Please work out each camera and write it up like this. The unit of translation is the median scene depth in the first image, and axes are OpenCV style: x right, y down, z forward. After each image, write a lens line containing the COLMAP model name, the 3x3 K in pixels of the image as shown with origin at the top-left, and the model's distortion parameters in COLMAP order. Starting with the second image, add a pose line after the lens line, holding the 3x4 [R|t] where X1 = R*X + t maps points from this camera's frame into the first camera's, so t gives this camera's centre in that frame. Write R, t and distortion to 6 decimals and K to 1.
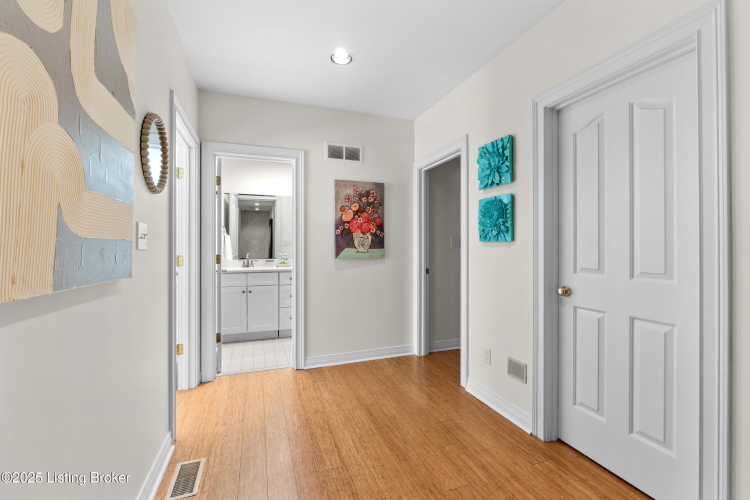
lens RADIAL K [[325.6, 0, 375.0], [0, 325.6, 250.0], [0, 0, 1]] dist [-0.000832, -0.000049]
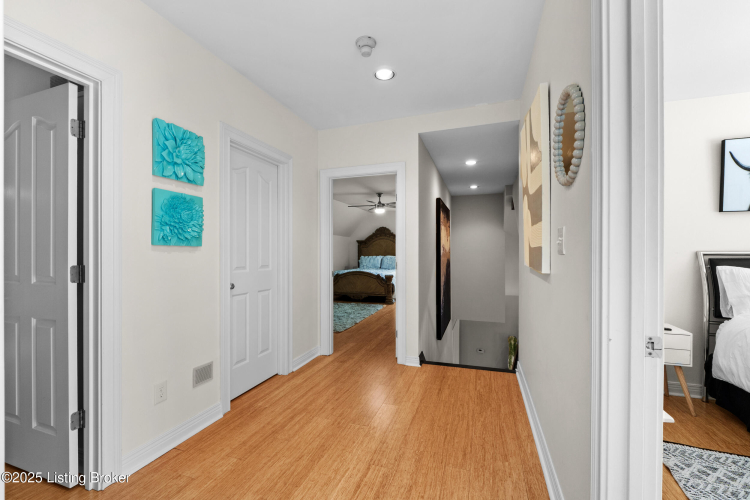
lens RADIAL K [[316.7, 0, 377.3], [0, 316.7, 251.1], [0, 0, 1]] dist [-0.008601, -0.000103]
pose [[-0.785602, 0.000617, 0.618731, -0.680170], [0.001809, 0.999998, 0.001301, -0.015943], [-0.618729, 0.002141, -0.785602, 1.643165]]
